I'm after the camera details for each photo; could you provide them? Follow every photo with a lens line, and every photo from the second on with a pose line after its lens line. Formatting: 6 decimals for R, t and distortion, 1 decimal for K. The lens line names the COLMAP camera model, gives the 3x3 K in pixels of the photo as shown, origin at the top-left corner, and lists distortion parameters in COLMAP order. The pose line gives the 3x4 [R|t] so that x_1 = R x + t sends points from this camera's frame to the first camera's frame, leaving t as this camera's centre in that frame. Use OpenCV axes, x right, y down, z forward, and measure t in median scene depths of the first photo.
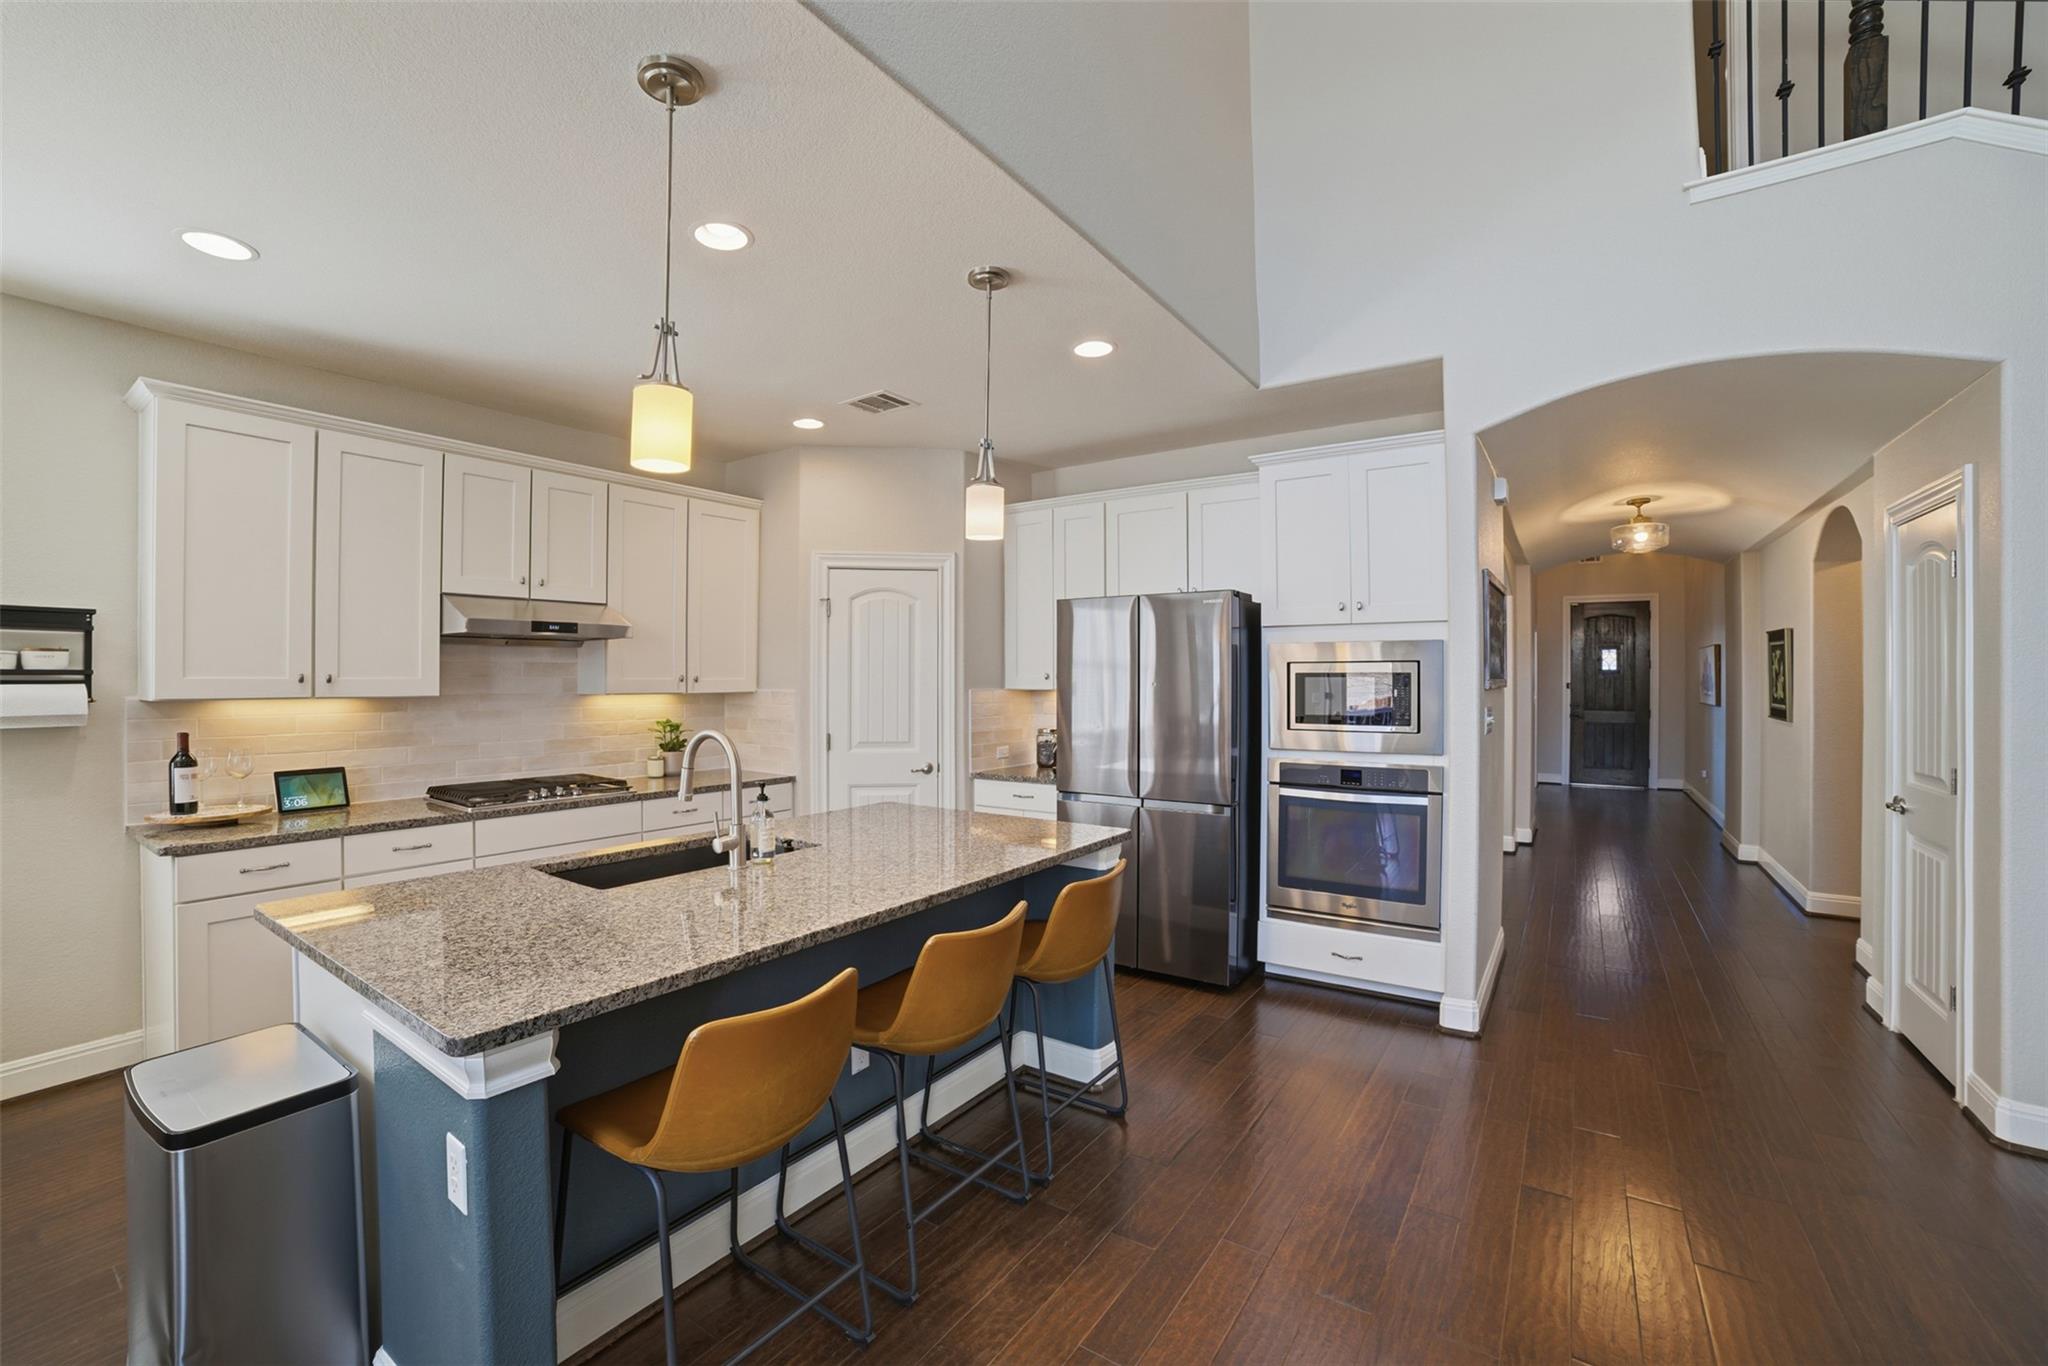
lens RADIAL K [[836.8, 0, 995.1], [0, 836.8, 672.1], [0, 0, 1]] dist [-0.068947, 0.011011]
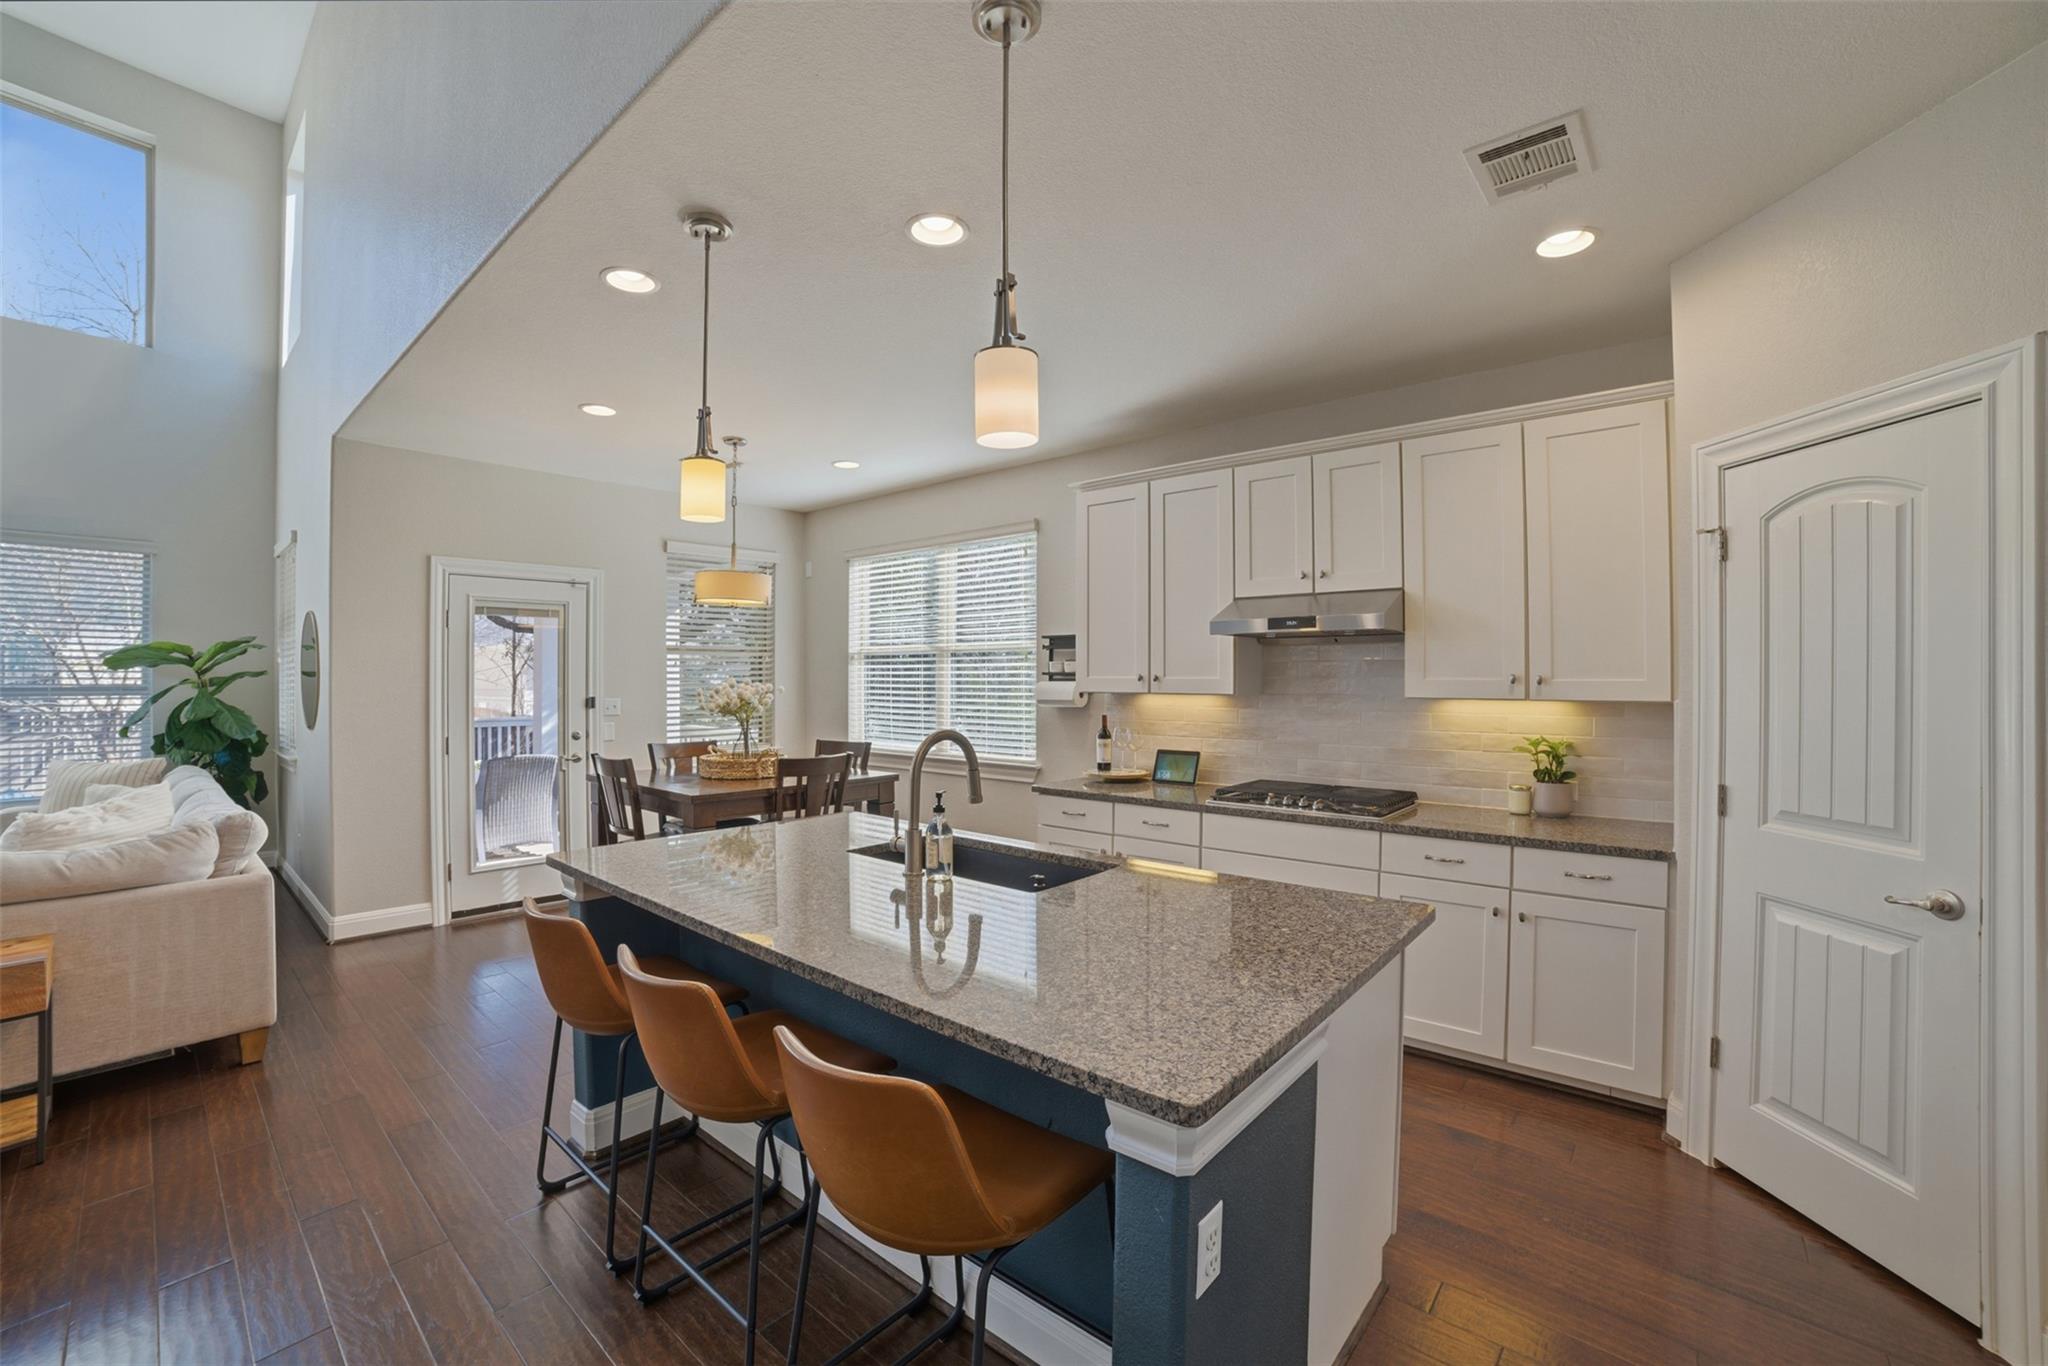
lens RADIAL K [[836.8, 0, 1019.9], [0, 836.8, 669.8], [0, 0, 1]] dist [-0.068947, 0.011011]
pose [[-0.080903, -0.006487, -0.996701, 0.436235], [0.007686, 0.999945, -0.007132, 0.002421], [0.996692, -0.008238, -0.080849, 0.799290]]
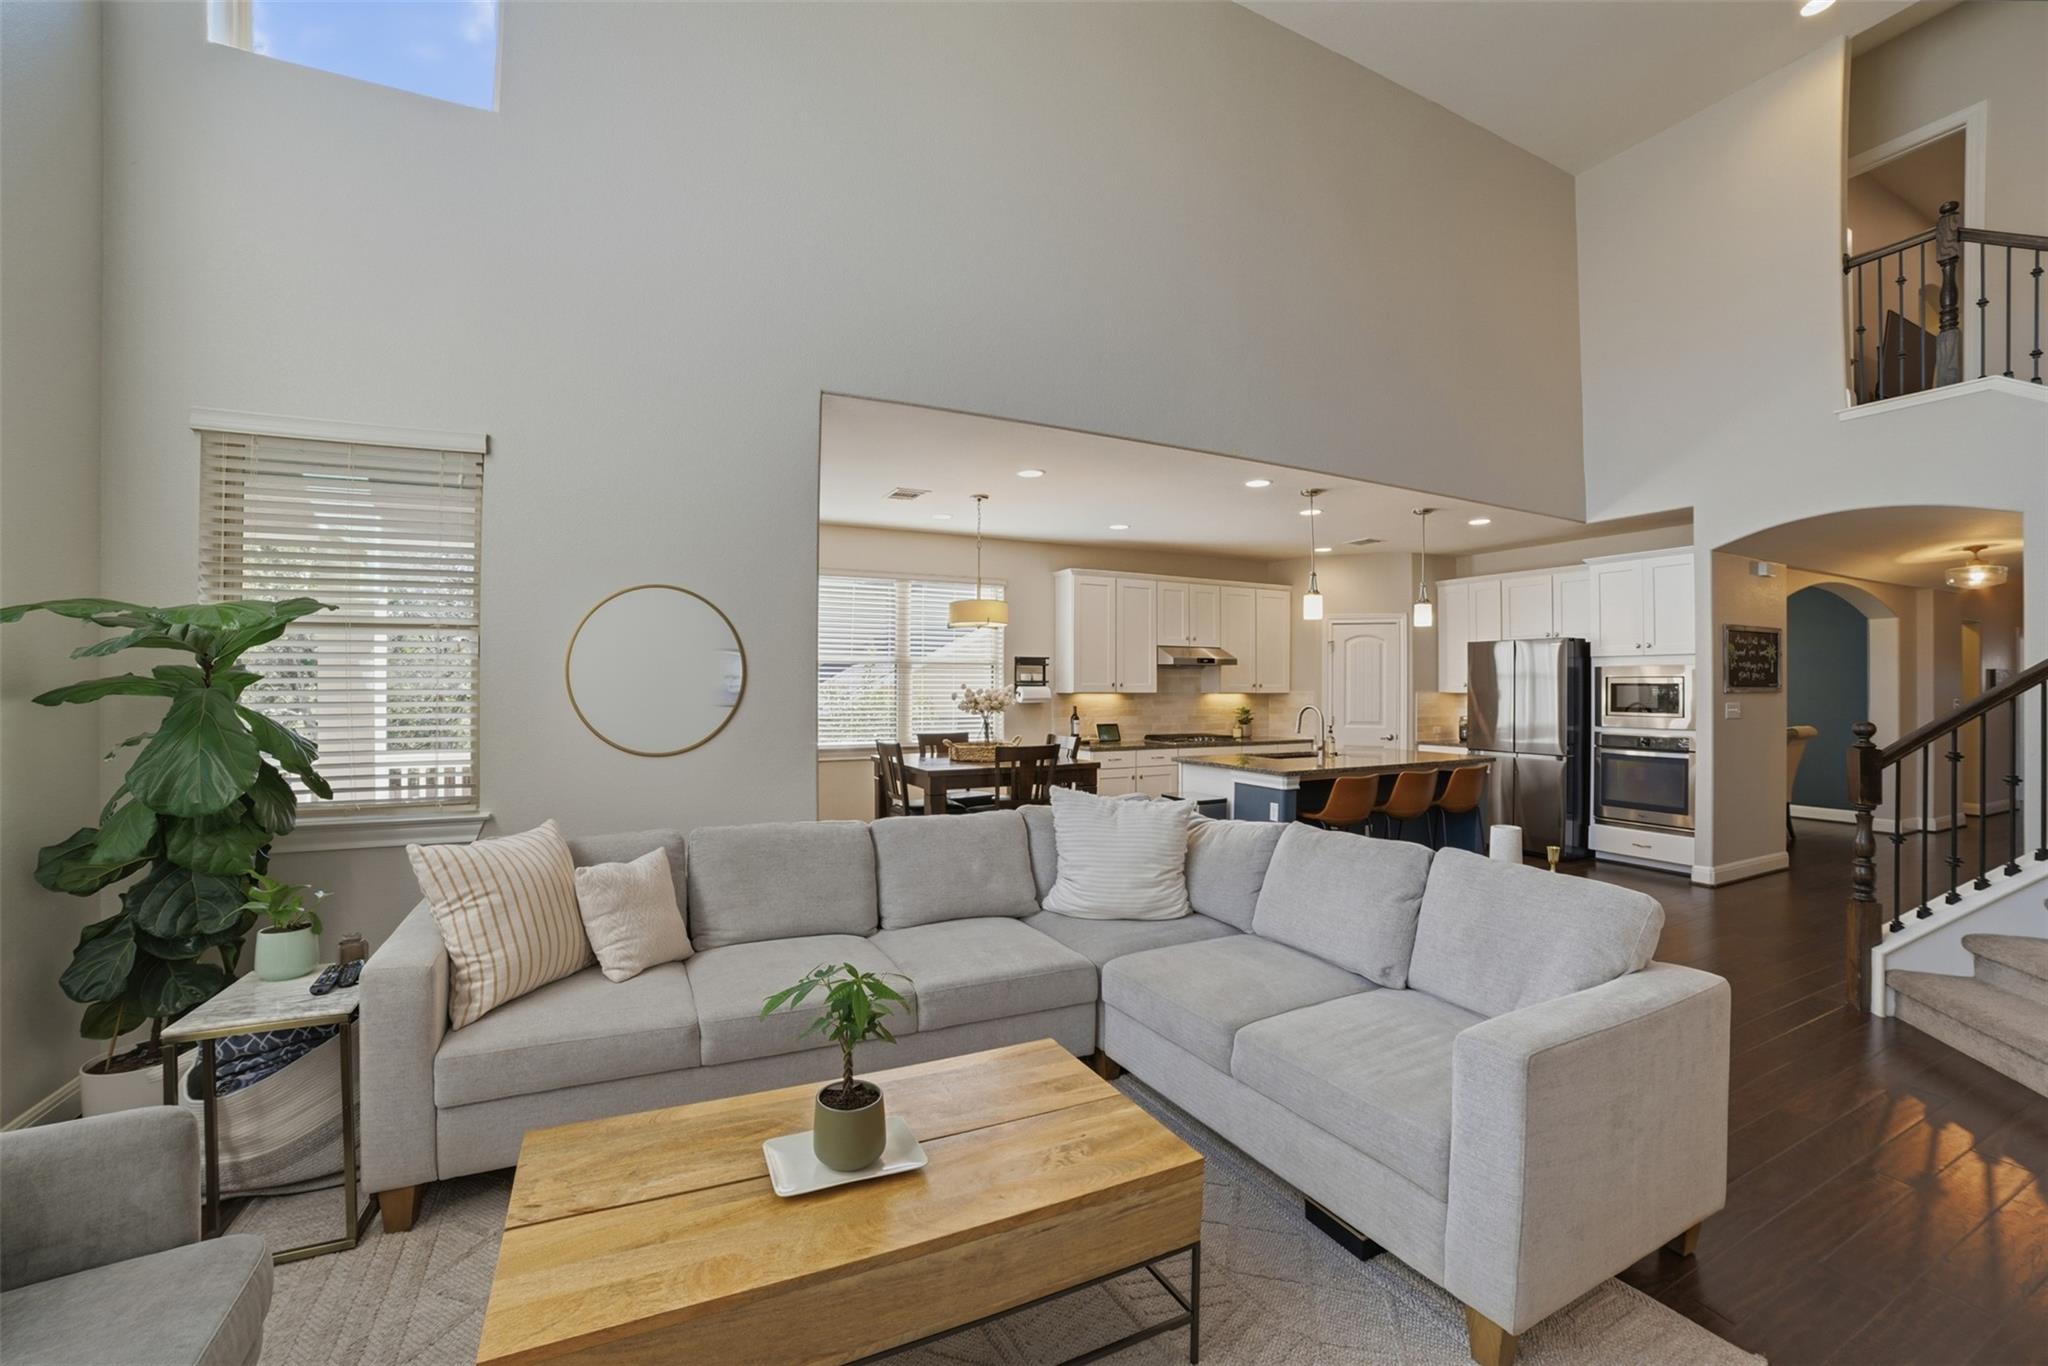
lens RADIAL K [[836.8, 0, 1062.3], [0, 836.8, 676.8], [0, 0, 1]] dist [-0.068947, 0.011011]
pose [[0.906090, 0.000741, -0.423085, 0.039007], [-0.002038, 0.999995, -0.002613, -0.007043], [0.423080, 0.003230, 0.906086, -1.142149]]
